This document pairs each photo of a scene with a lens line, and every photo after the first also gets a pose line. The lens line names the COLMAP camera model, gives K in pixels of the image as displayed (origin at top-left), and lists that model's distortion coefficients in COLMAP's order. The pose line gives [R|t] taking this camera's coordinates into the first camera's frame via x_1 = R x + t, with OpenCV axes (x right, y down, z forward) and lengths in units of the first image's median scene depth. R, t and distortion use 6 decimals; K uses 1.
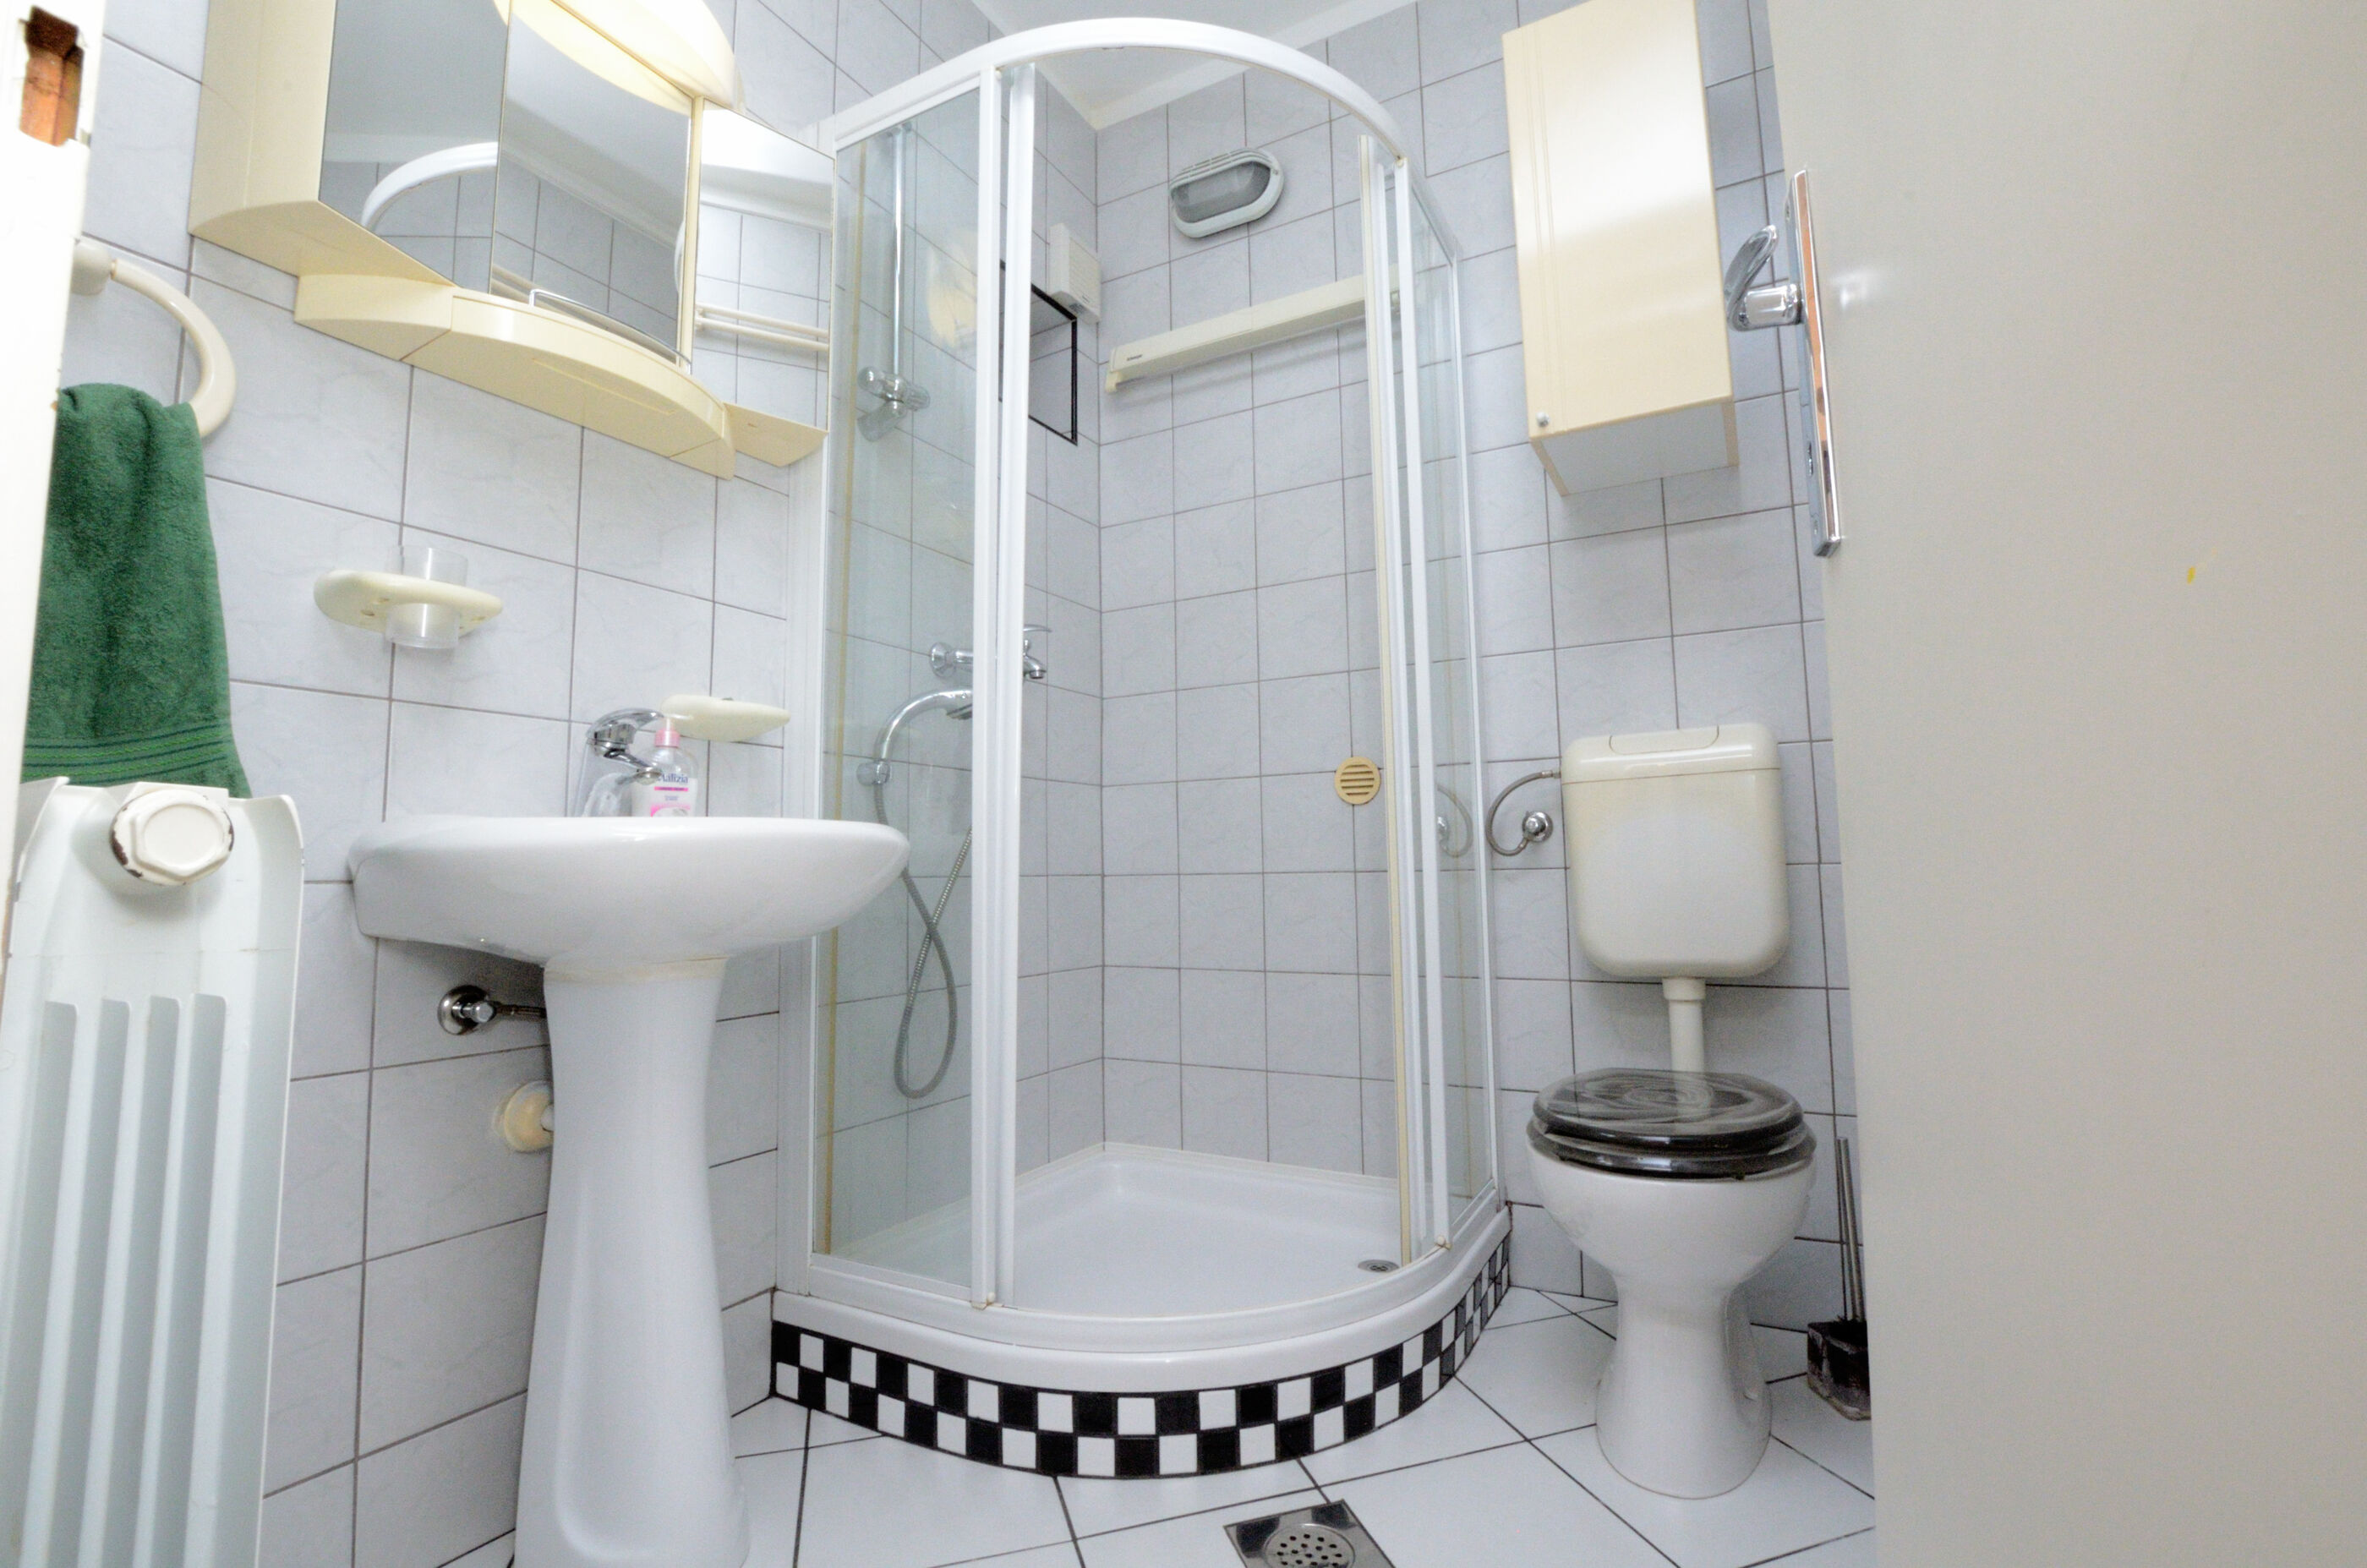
lens RADIAL K [[1043.0, 0, 1204.1], [0, 1043.0, 778.7], [0, 0, 1]] dist [-0.034265, 0.005967]
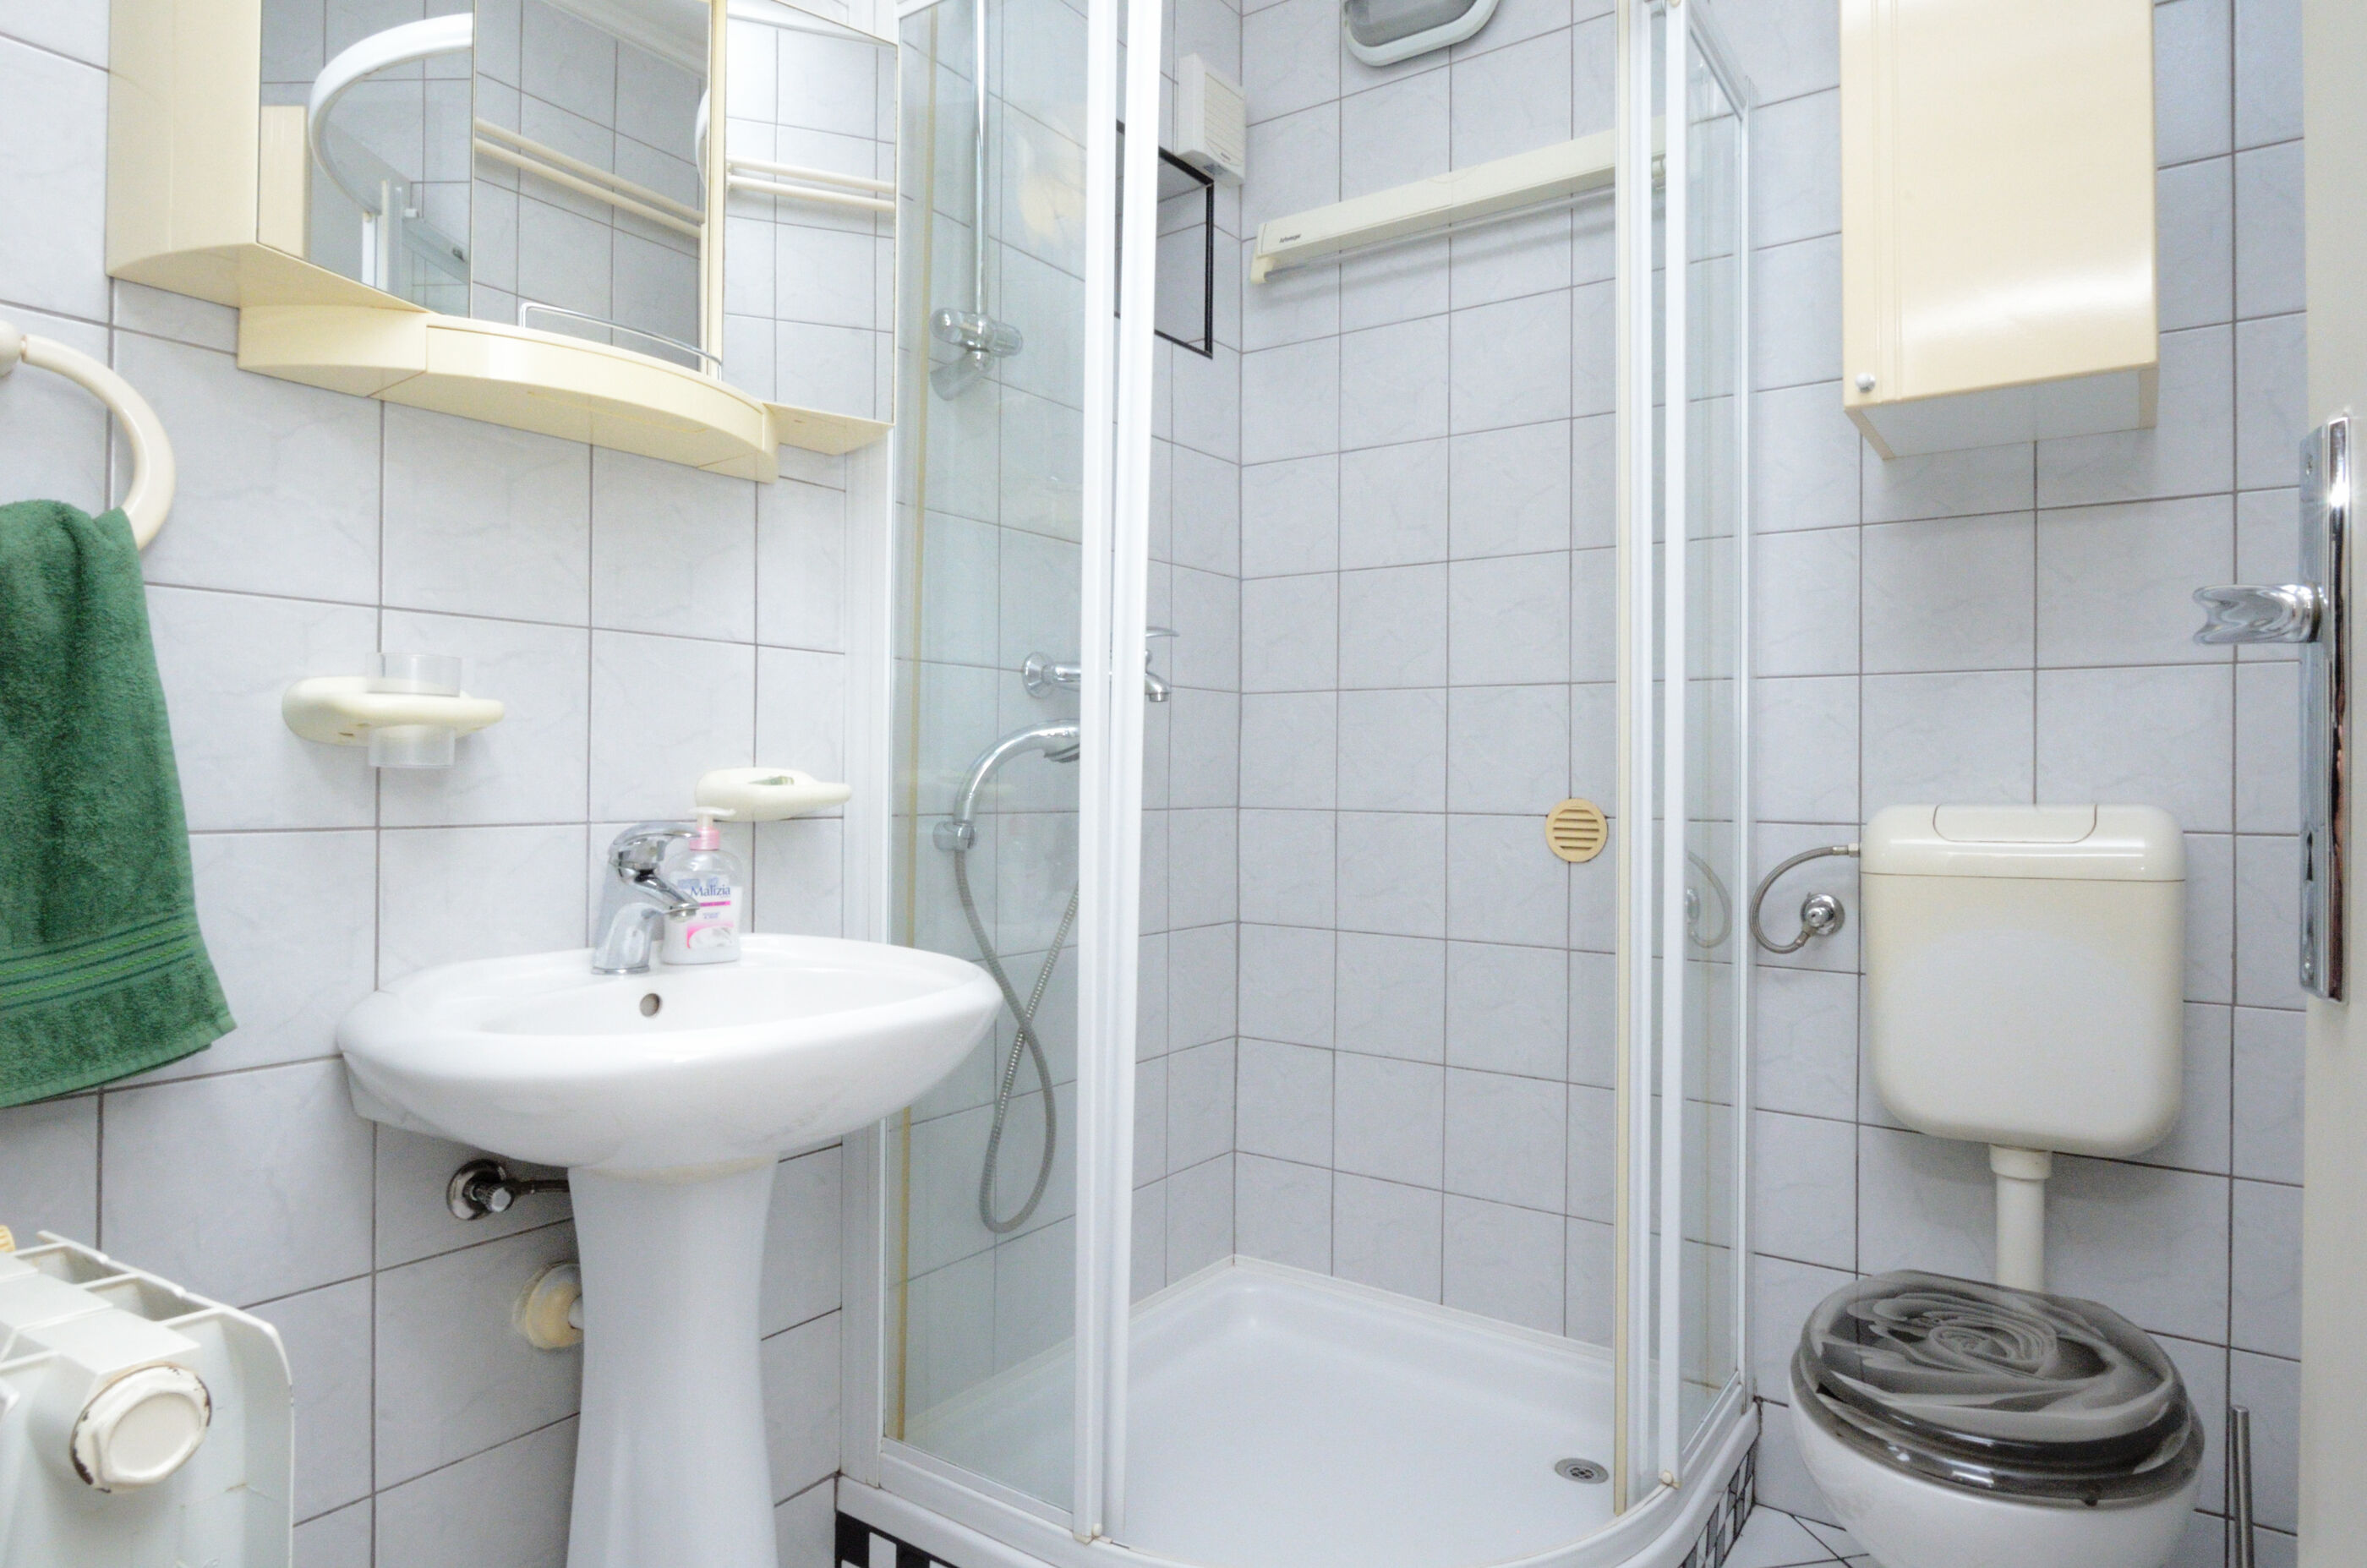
lens RADIAL K [[1332.7, 0, 1210.1], [0, 1332.7, 778.6], [0, 0, 1]] dist [-0.012197, -0.000015]
pose [[0.993424, 0.023527, -0.112046, -0.011130], [-0.013450, 0.995864, 0.089859, -0.141902], [0.113697, -0.087761, 0.989632, 0.020334]]
